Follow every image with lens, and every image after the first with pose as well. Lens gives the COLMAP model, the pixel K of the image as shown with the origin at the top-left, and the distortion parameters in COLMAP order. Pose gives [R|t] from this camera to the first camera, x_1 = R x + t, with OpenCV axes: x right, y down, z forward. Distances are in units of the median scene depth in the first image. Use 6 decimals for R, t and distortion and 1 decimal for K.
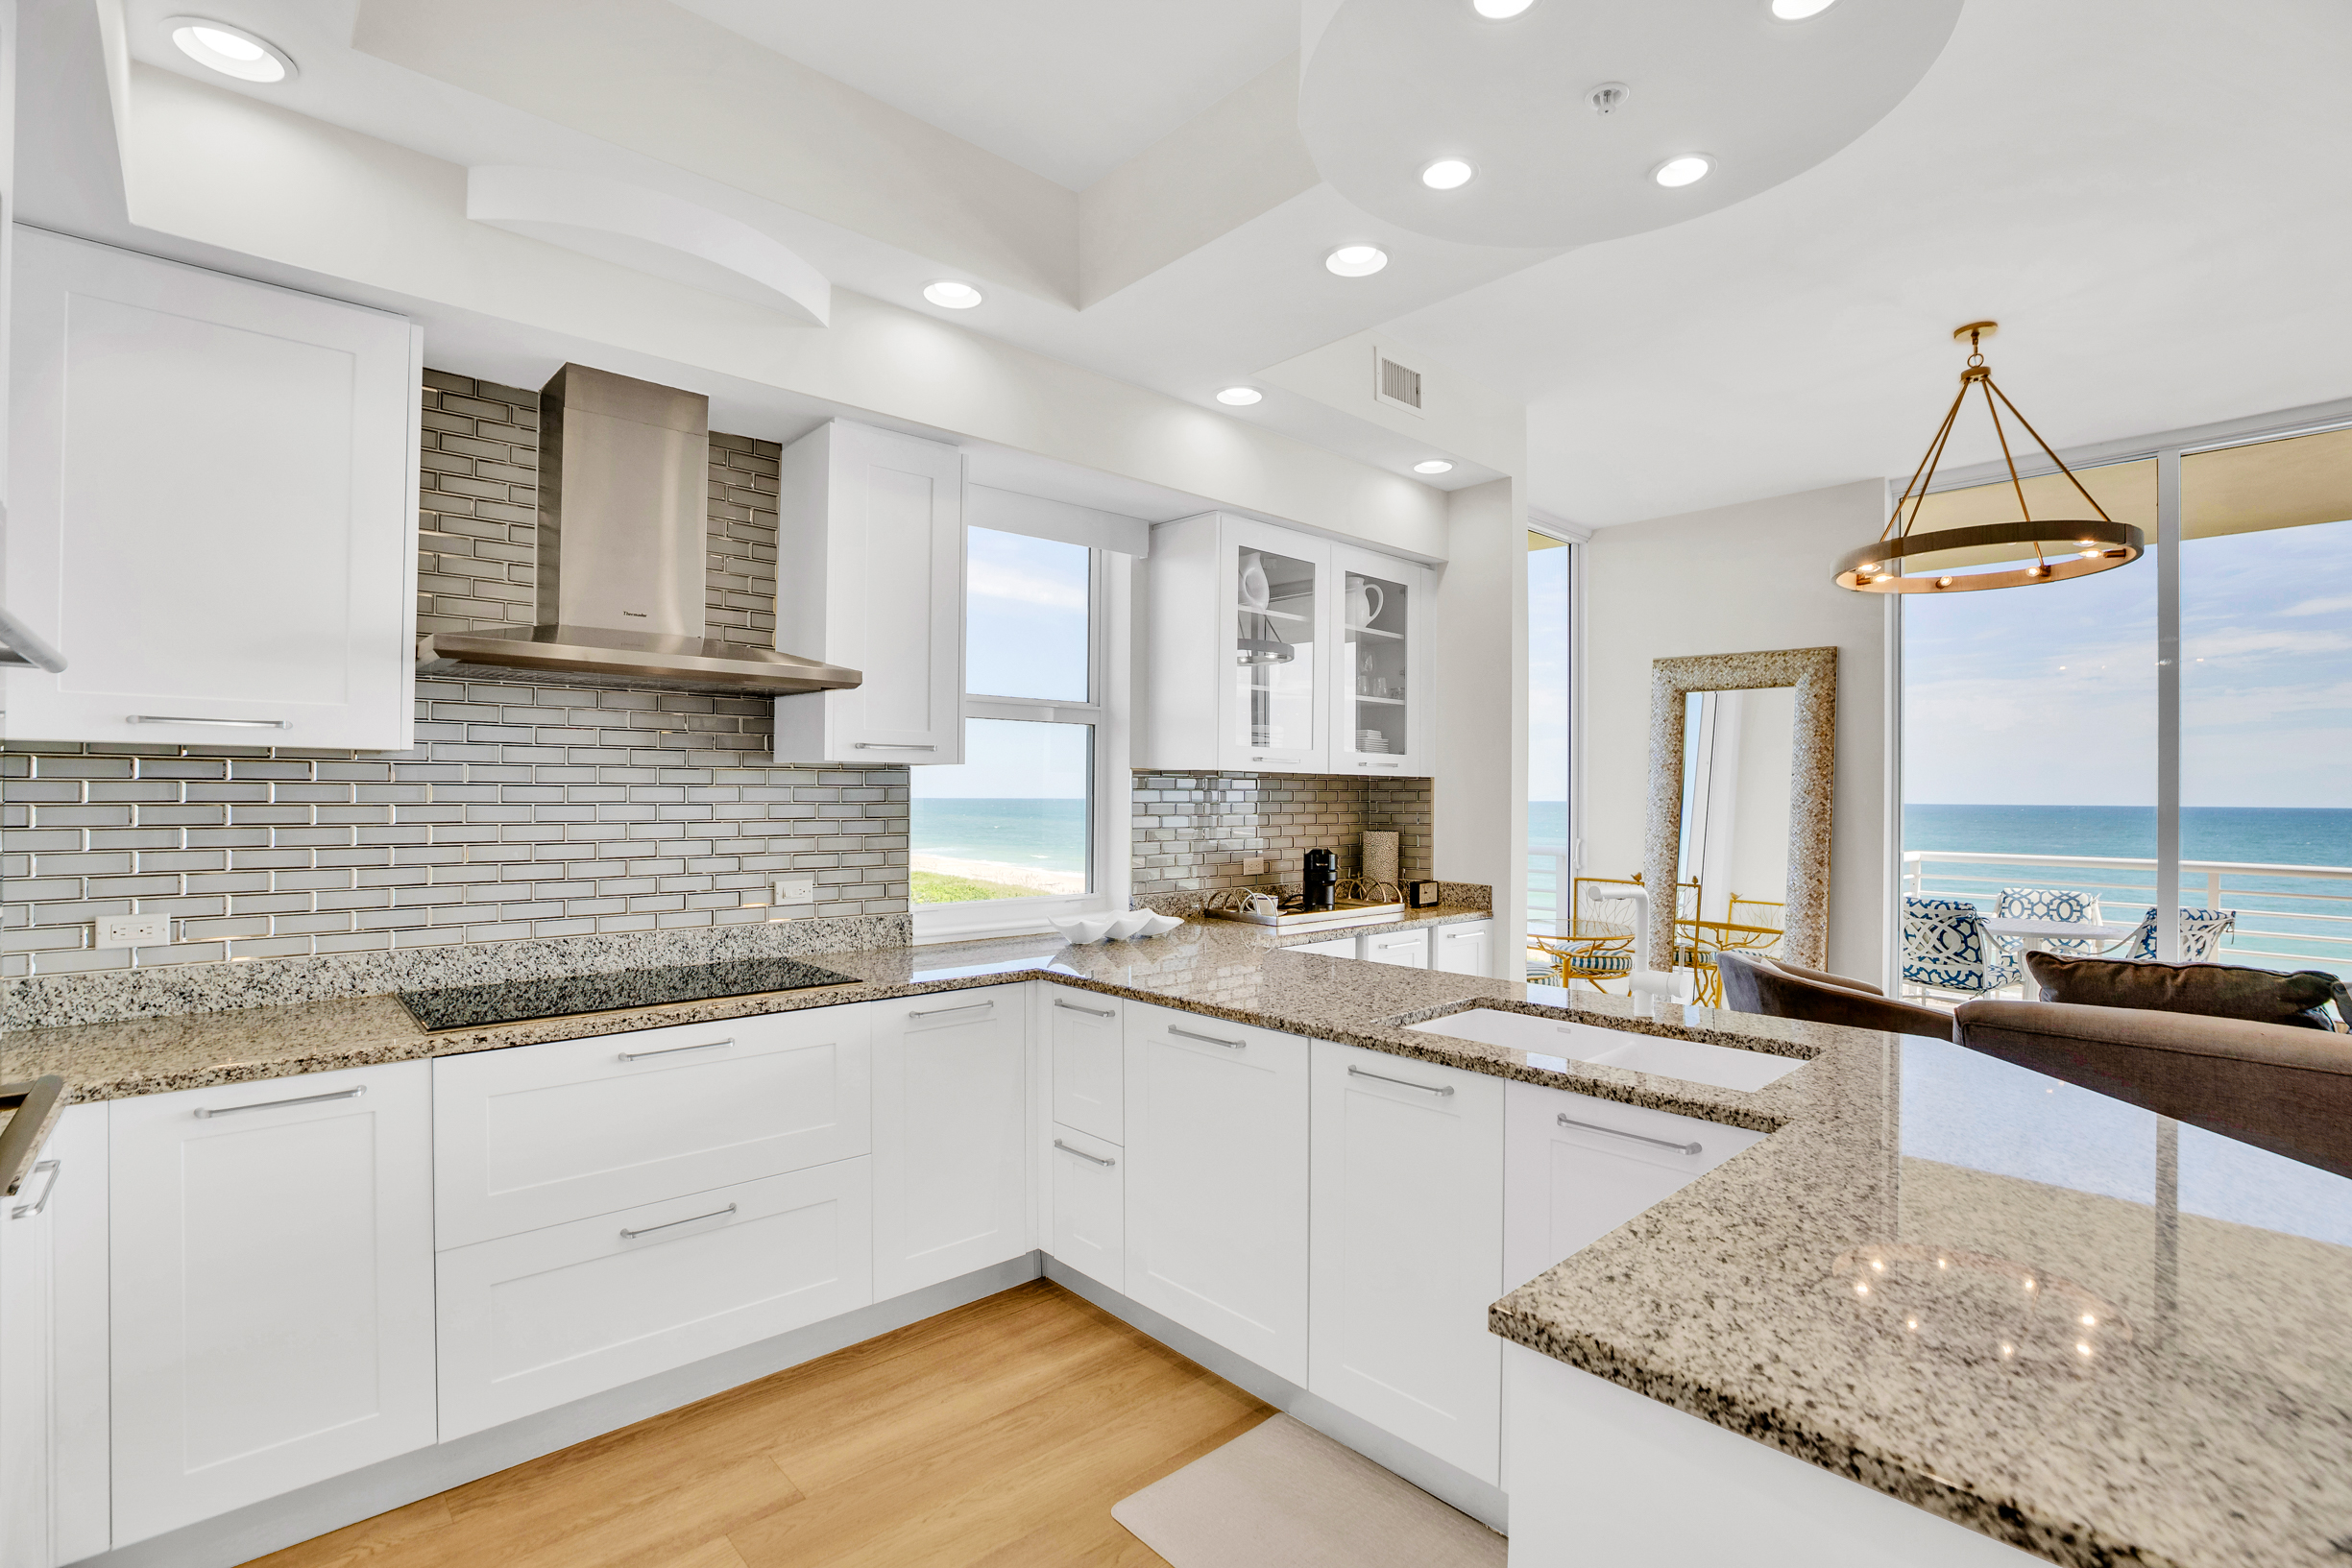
lens RADIAL K [[1085.0, 0, 1192.3], [0, 1085.0, 787.6], [0, 0, 1]] dist [-0.043147, 0.011821]
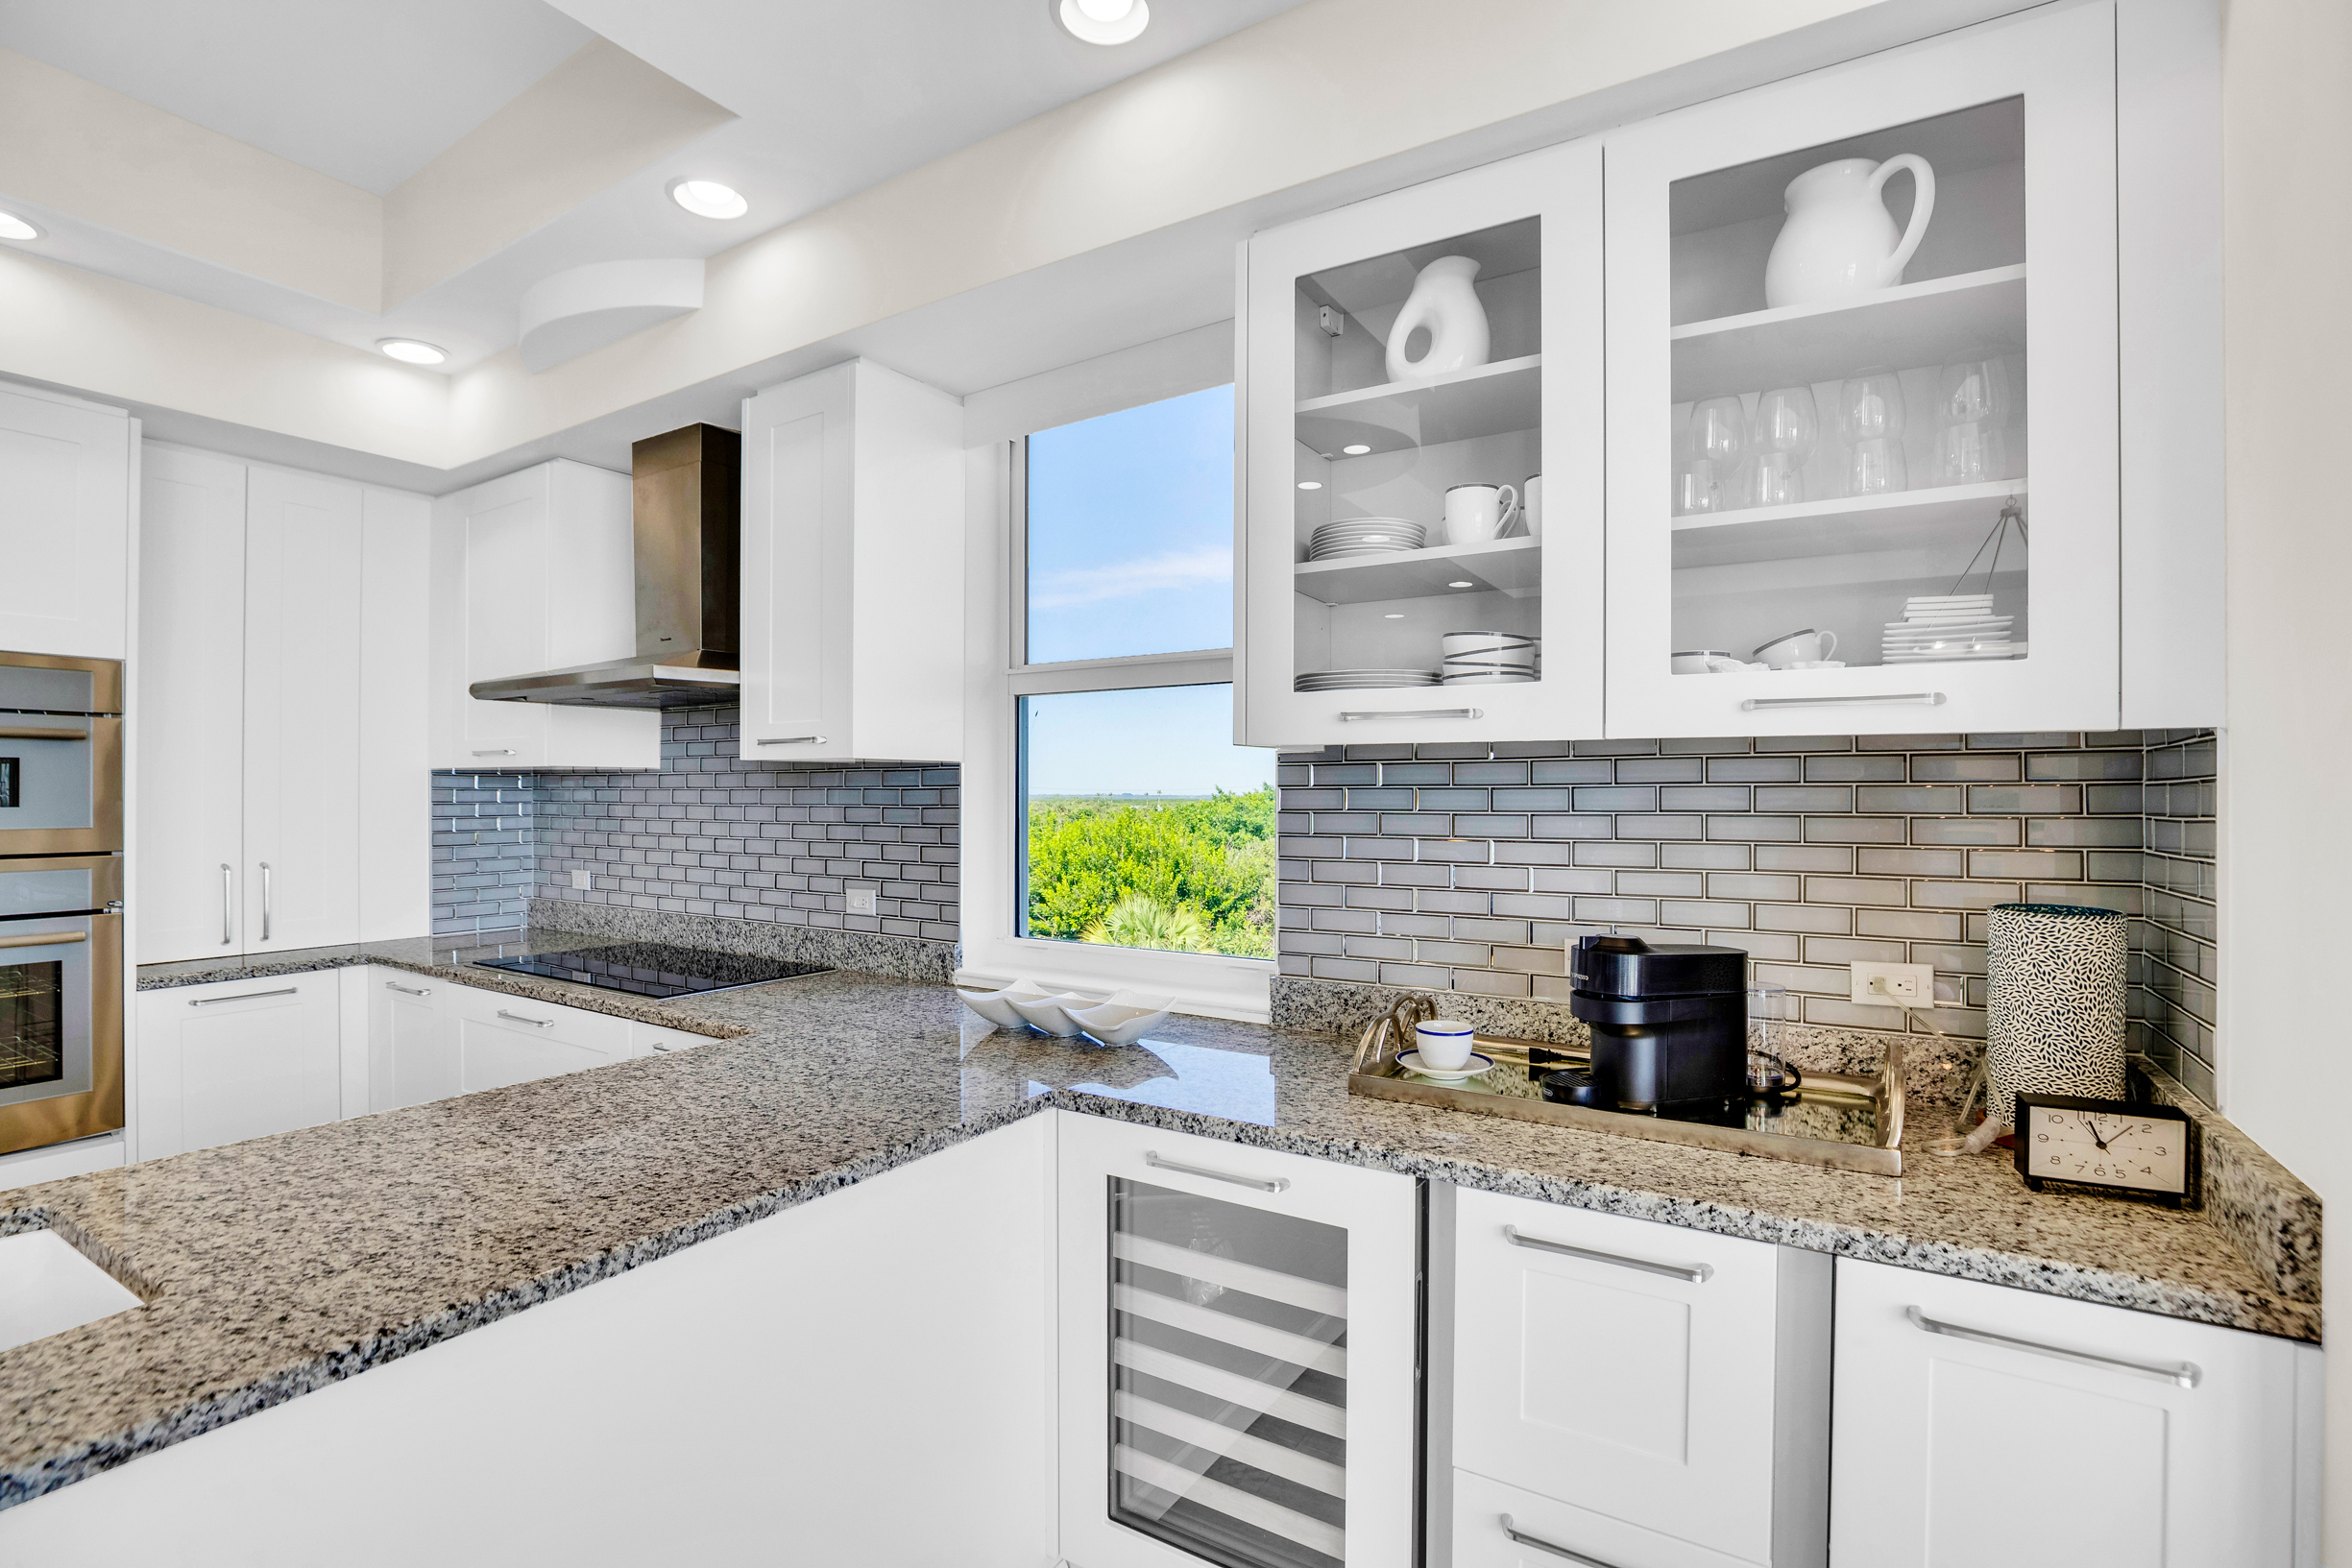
lens RADIAL K [[1085.0, 0, 1180.6], [0, 1085.0, 789.0], [0, 0, 1]] dist [-0.043147, 0.011821]
pose [[0.260129, -0.007123, -0.965547, 0.416537], [0.008514, 0.999951, -0.005083, 0.004254], [0.965536, -0.006898, 0.260177, 0.701692]]
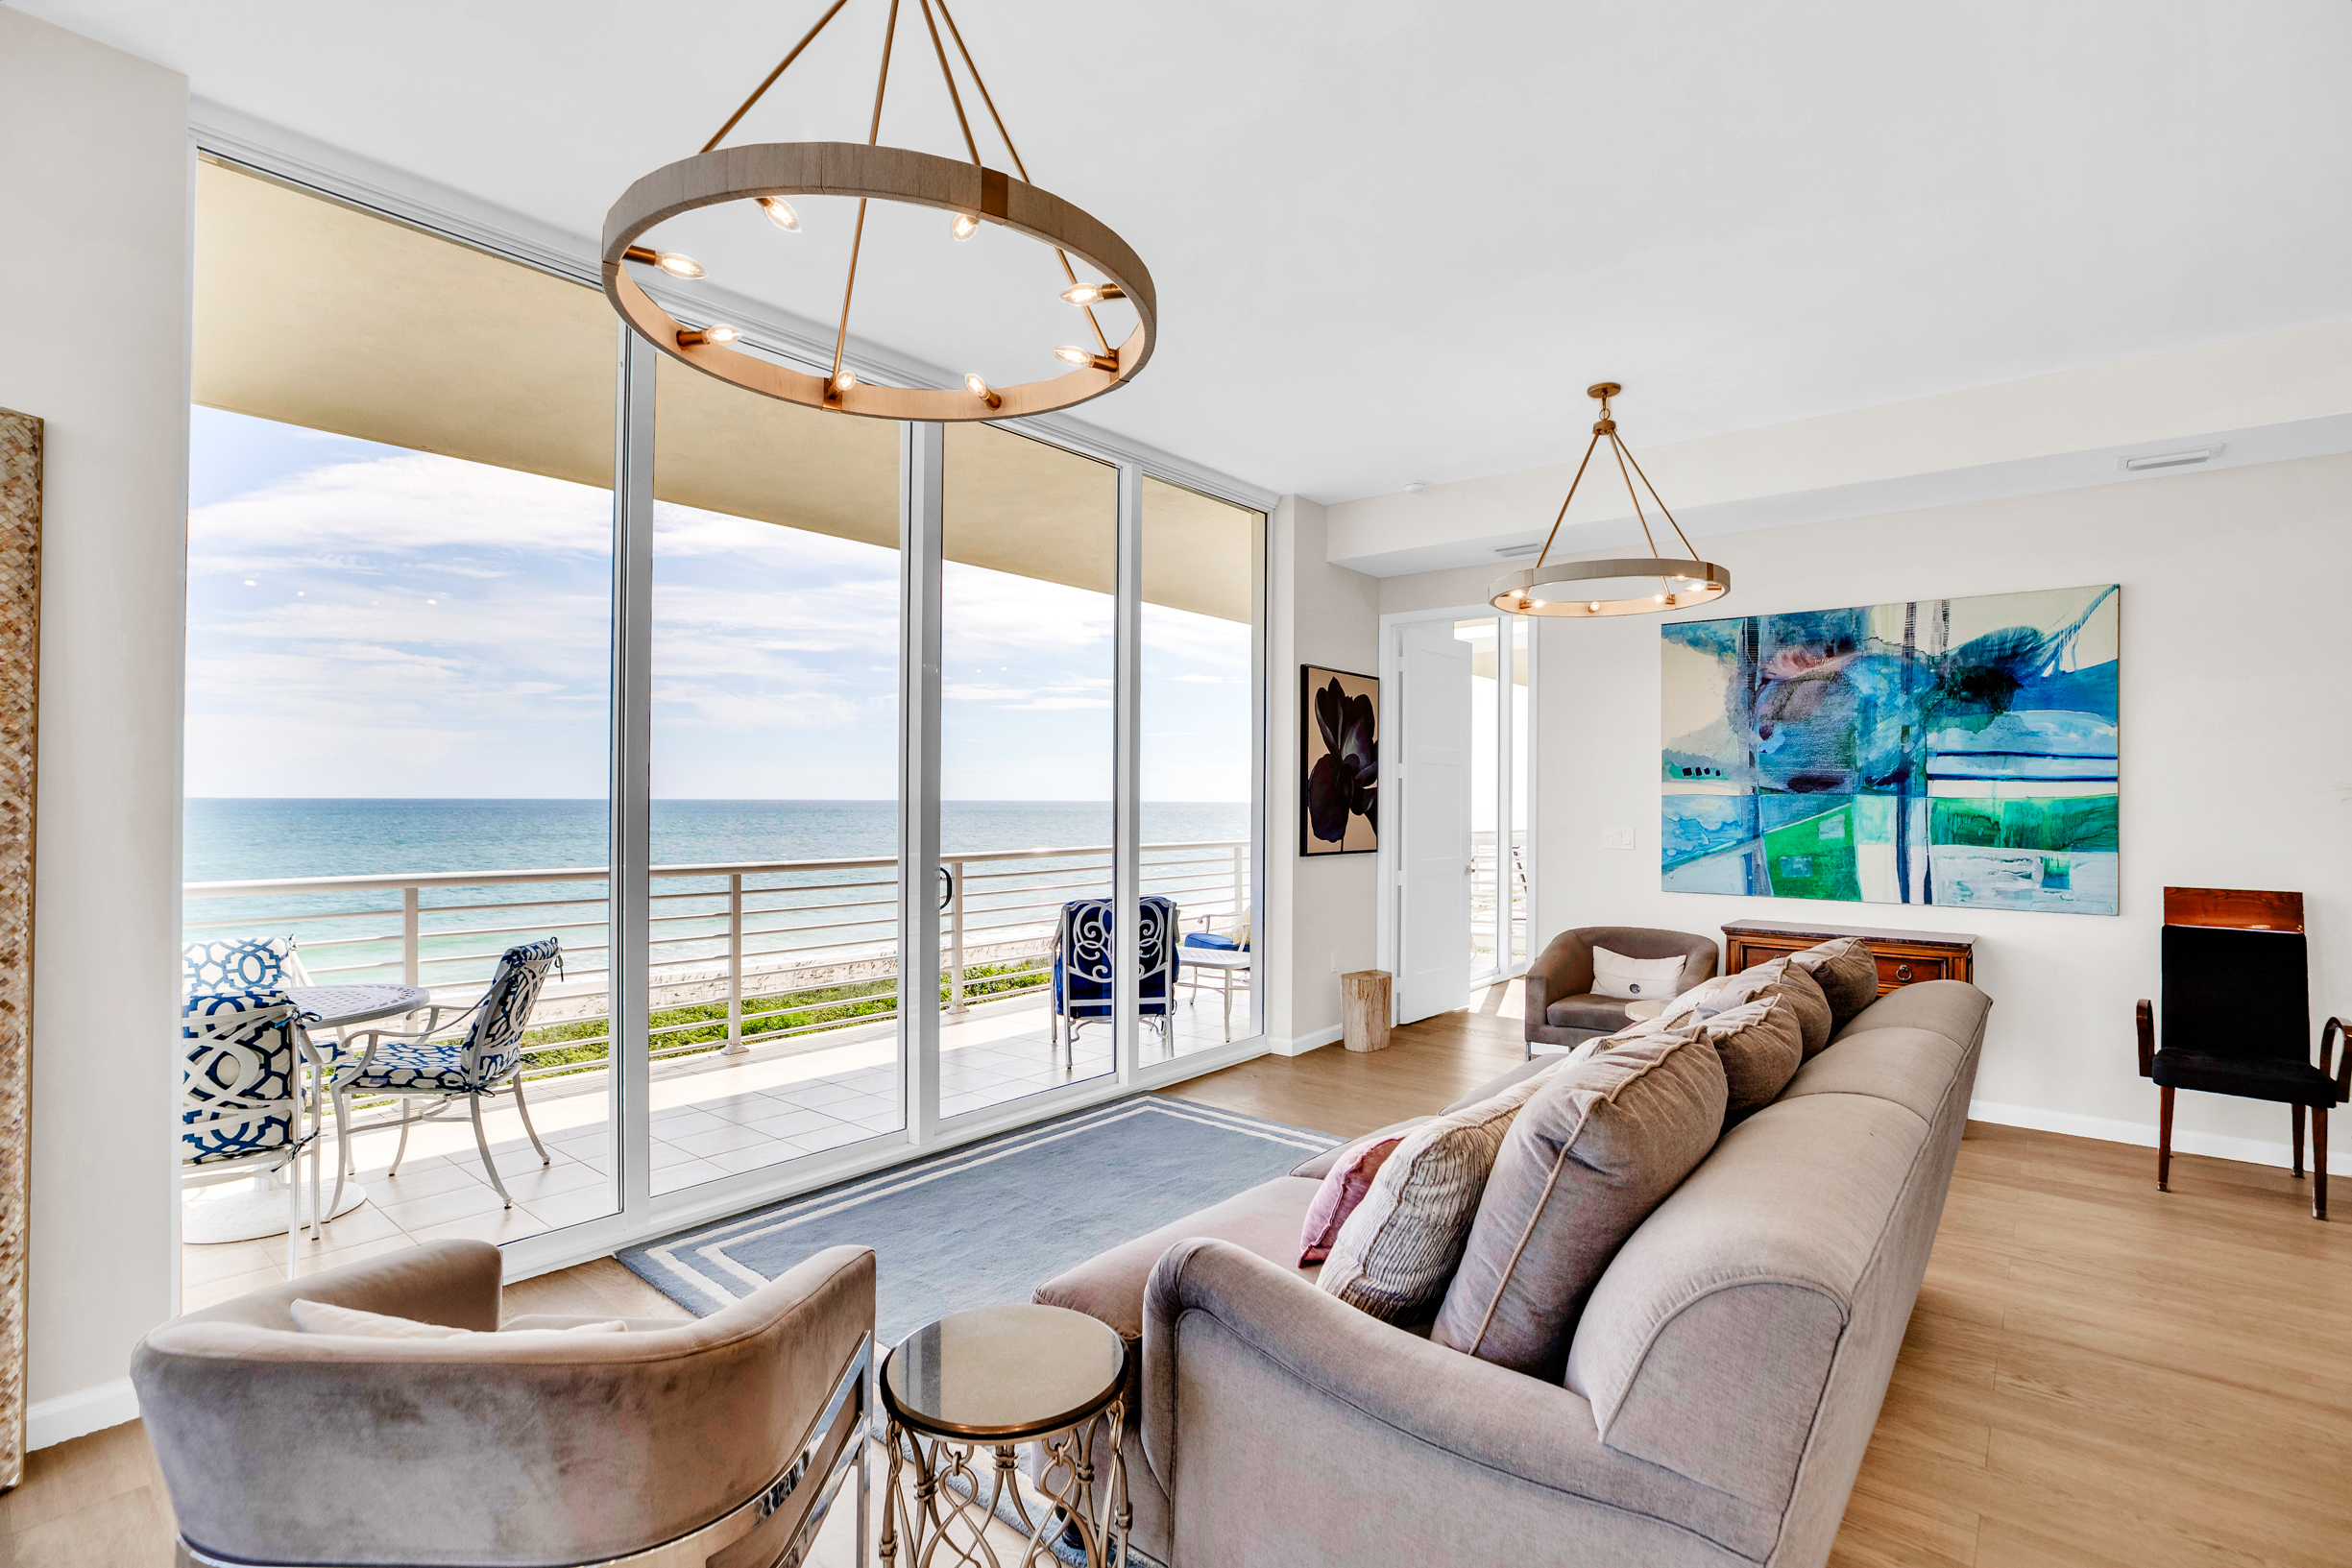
lens RADIAL K [[1085.0, 0, 1189.3], [0, 1085.0, 798.0], [0, 0, 1]] dist [-0.043147, 0.011821]
pose [[-0.137080, -0.007709, 0.990530, 0.180645], [-0.016379, 0.999851, 0.005514, 0.003085], [-0.990425, -0.015468, -0.137186, 0.752388]]
